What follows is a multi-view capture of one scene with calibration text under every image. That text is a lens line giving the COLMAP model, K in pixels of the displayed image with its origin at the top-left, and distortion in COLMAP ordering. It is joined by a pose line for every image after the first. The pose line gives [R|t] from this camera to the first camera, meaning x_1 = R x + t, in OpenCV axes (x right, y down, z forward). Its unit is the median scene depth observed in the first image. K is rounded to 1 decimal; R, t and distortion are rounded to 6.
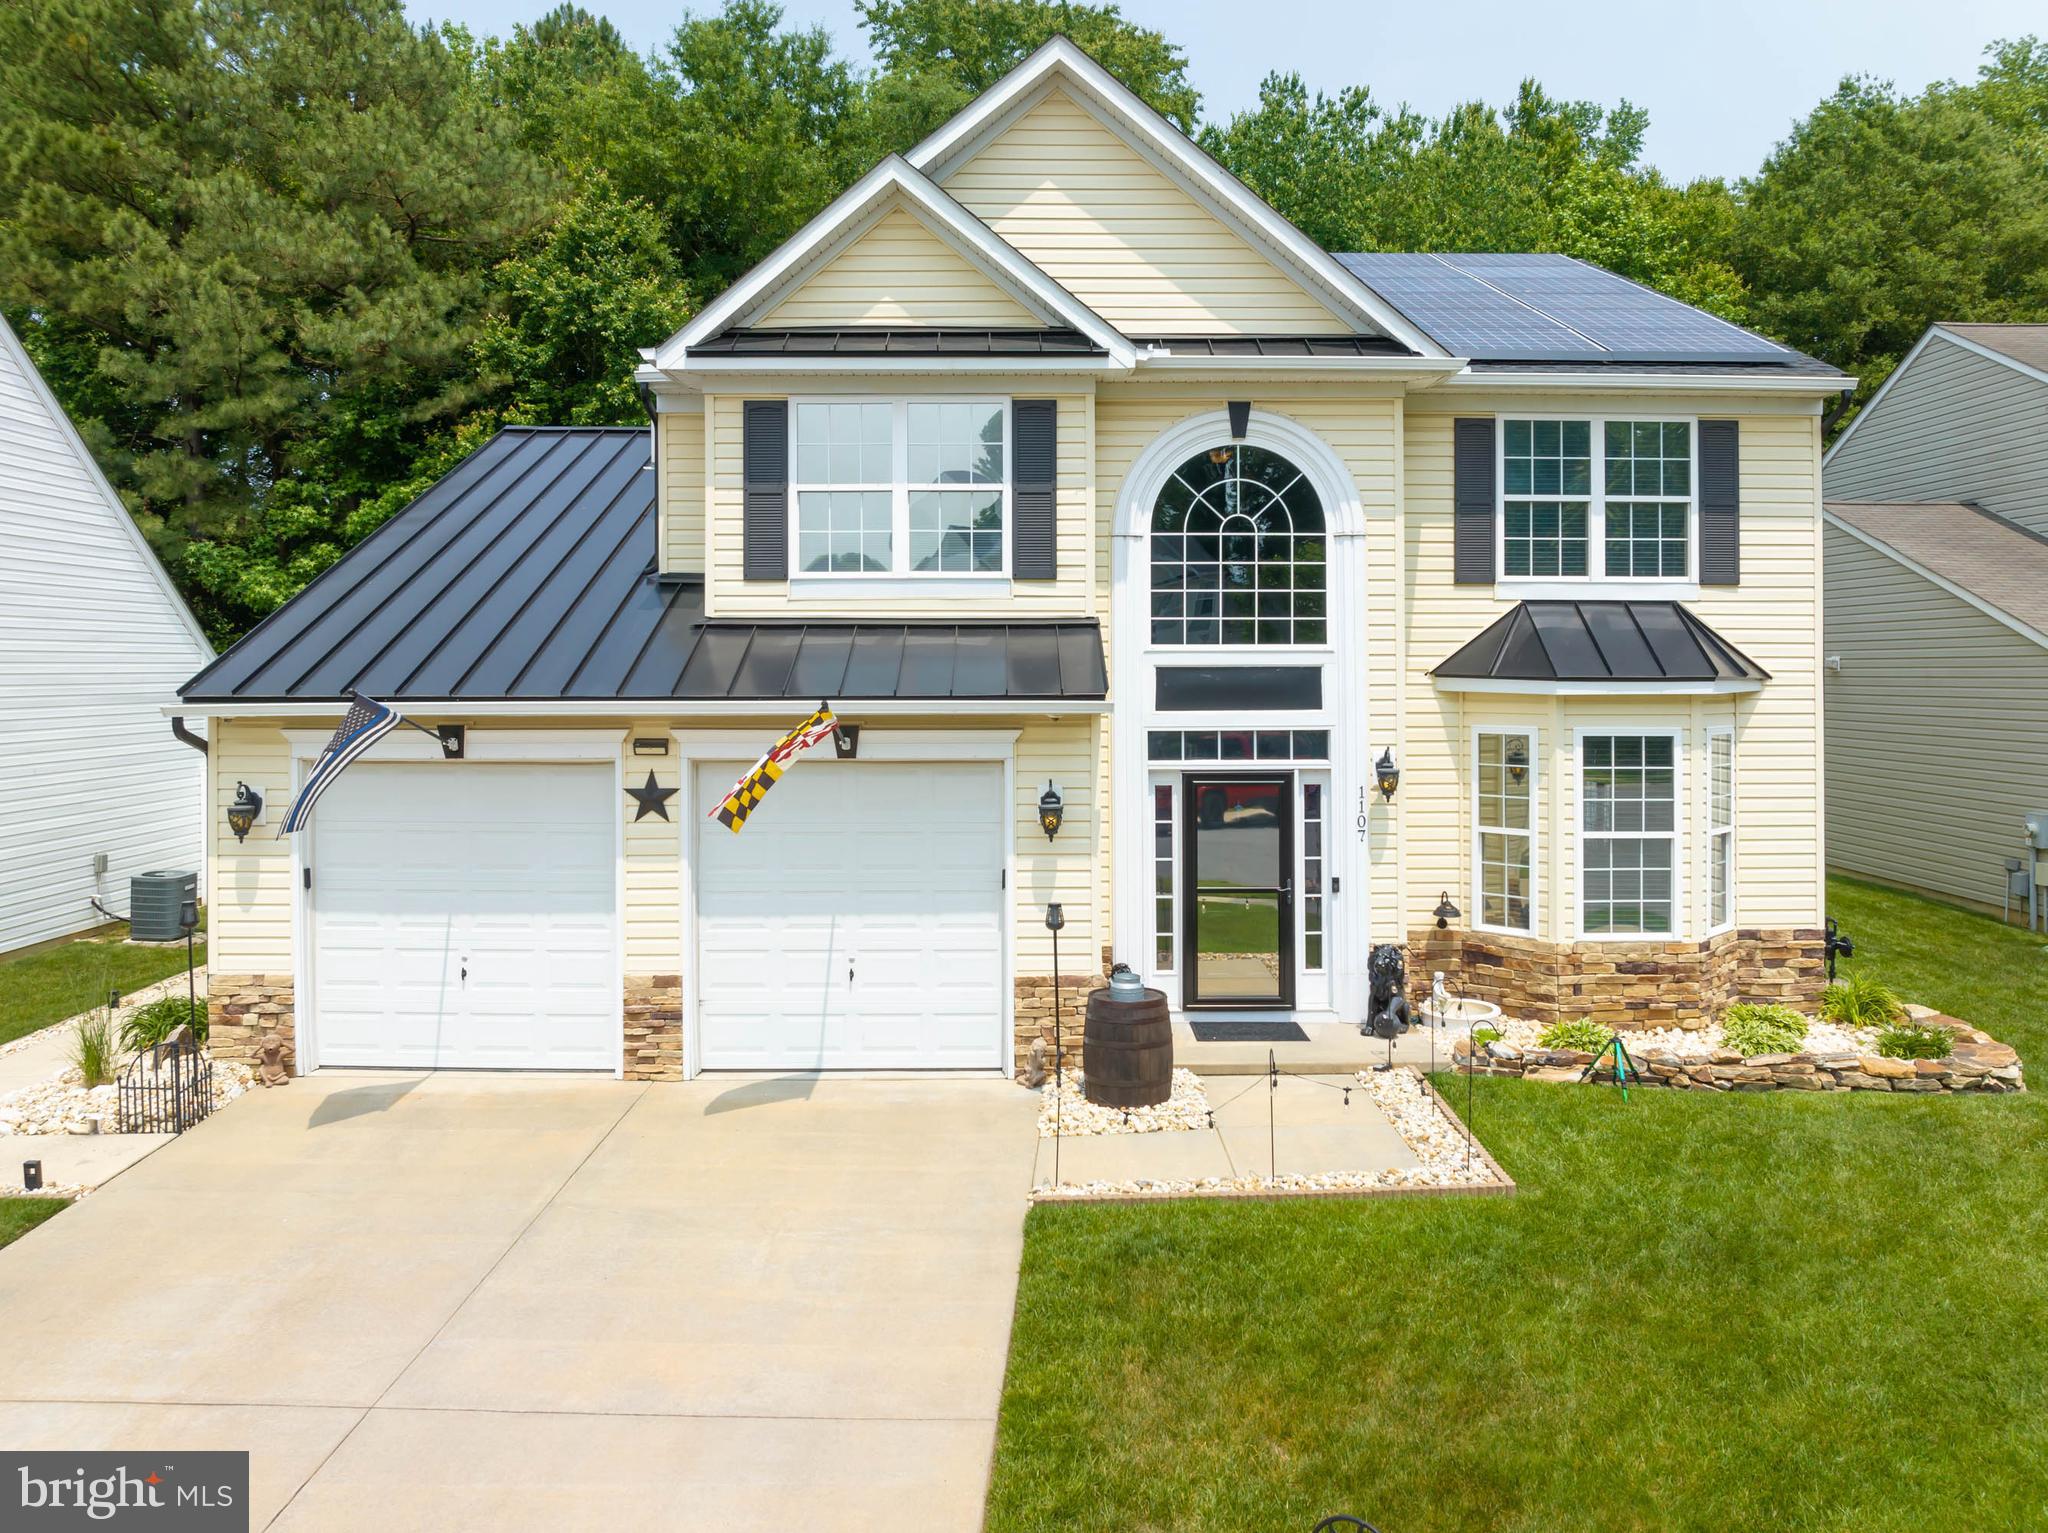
lens RADIAL K [[1467.5, 0, 1043.0], [0, 1467.5, 685.8], [0, 0, 1]] dist [-0.034755, 0.006982]
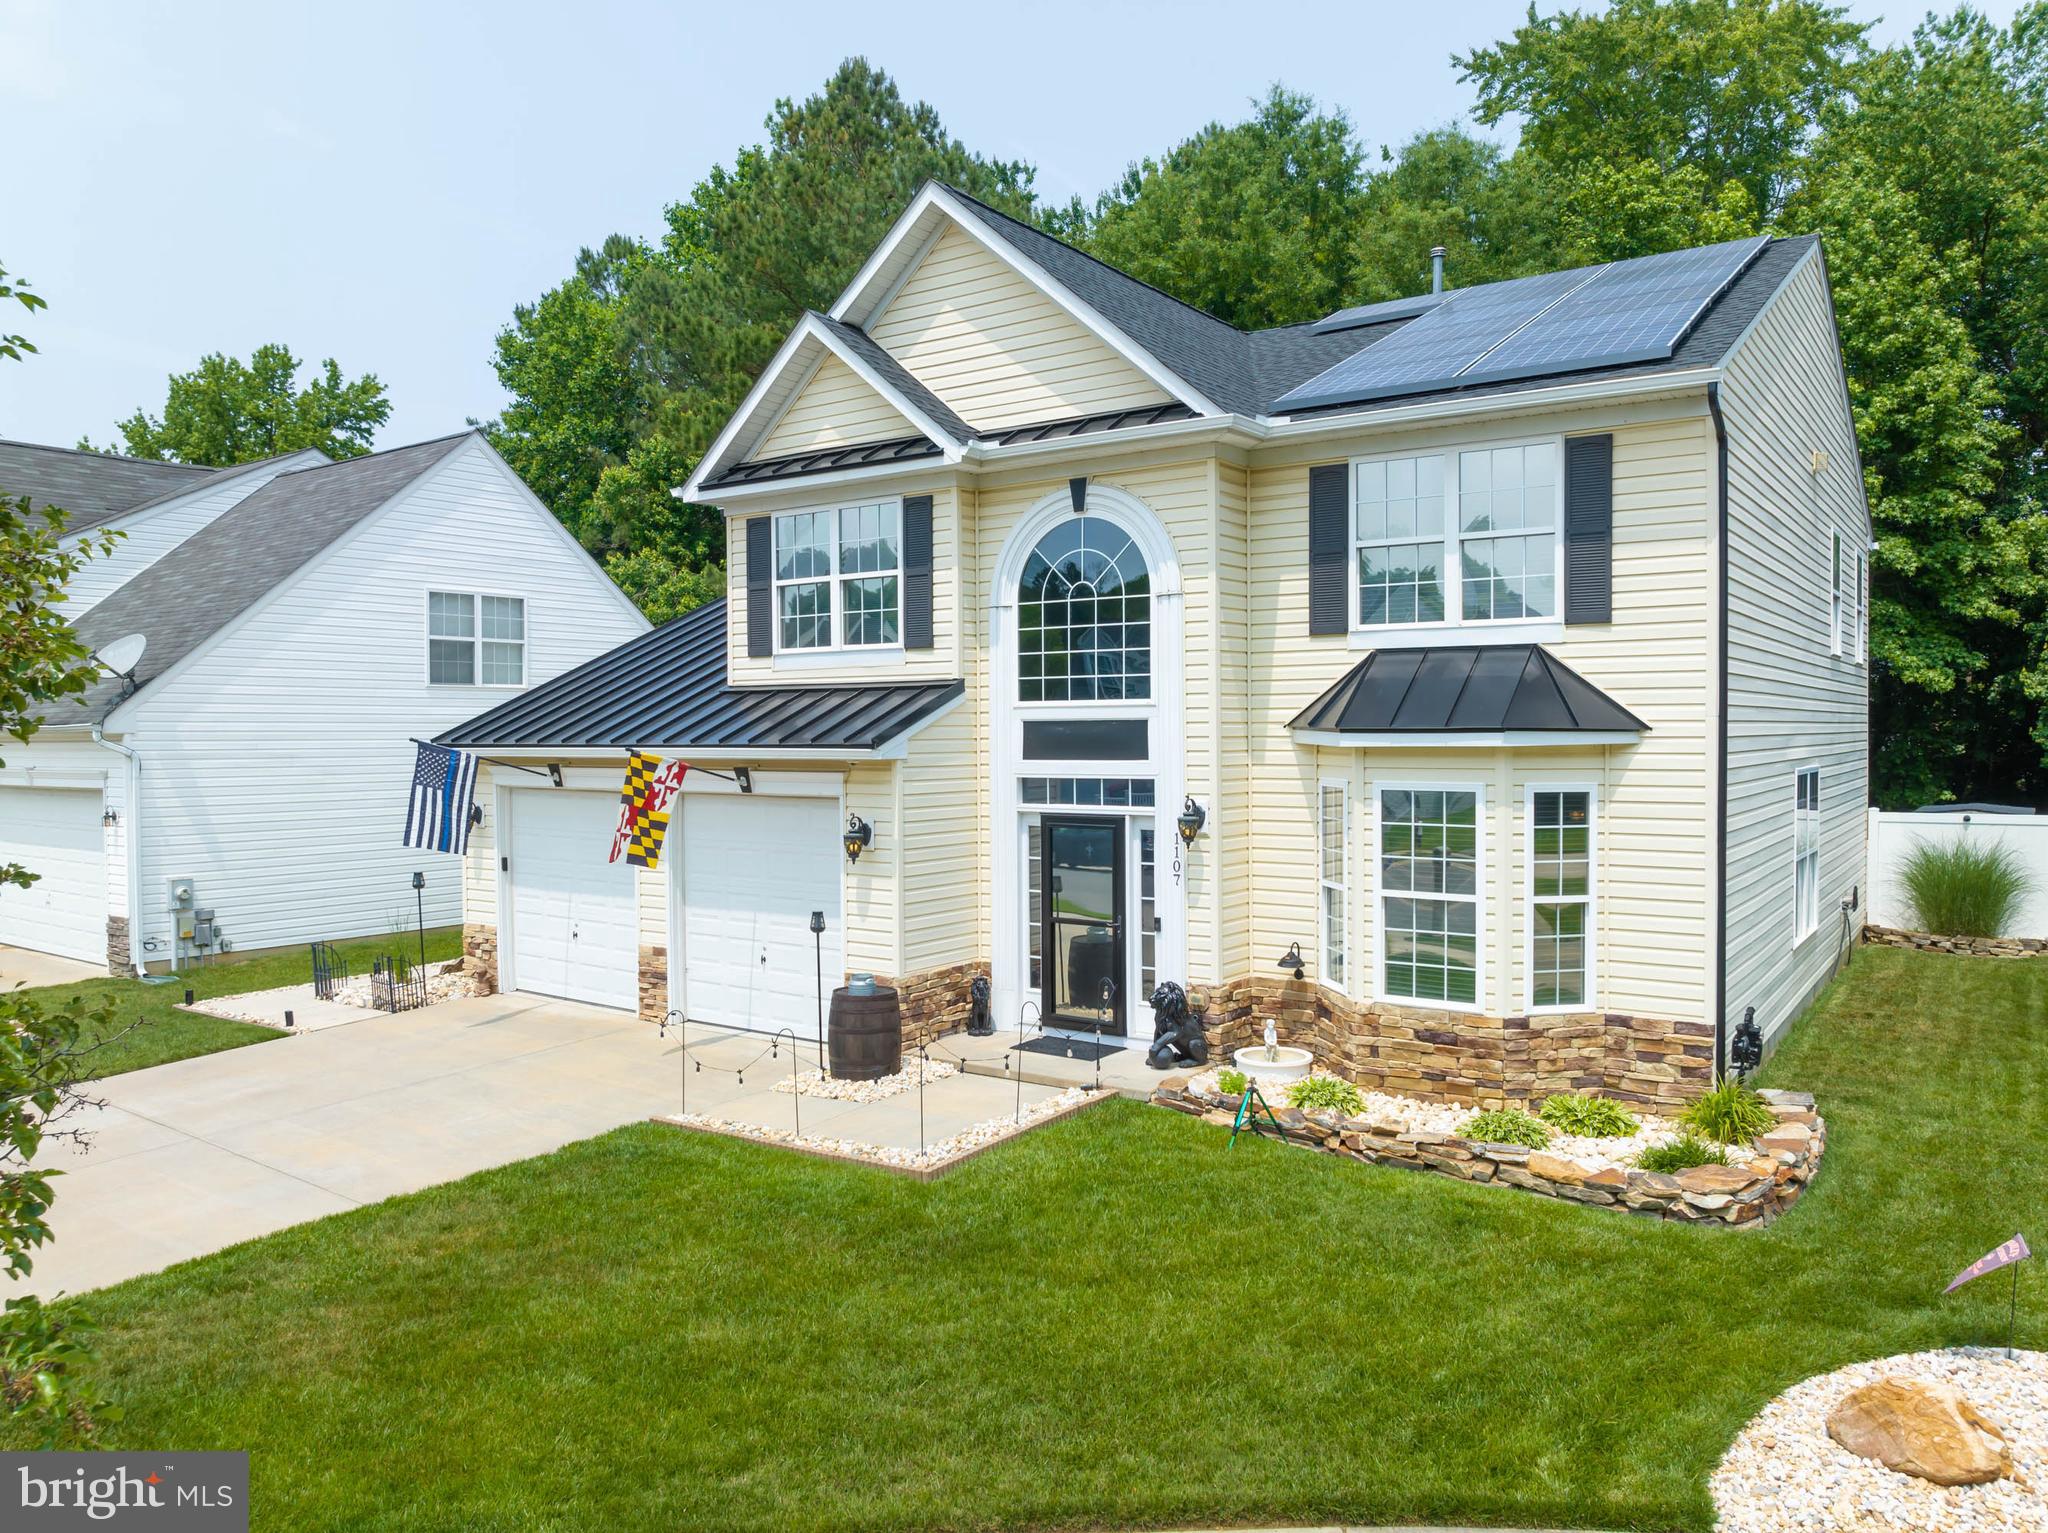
lens RADIAL K [[1447.9, 0, 1078.0], [0, 1447.9, 796.3], [0, 0, 1]] dist [-0.003151, -0.076947]
pose [[0.815508, 0.023585, -0.578265, 0.758595], [-0.002266, 0.999292, 0.037562, 0.003225], [0.578741, -0.029321, 0.814984, 0.107511]]
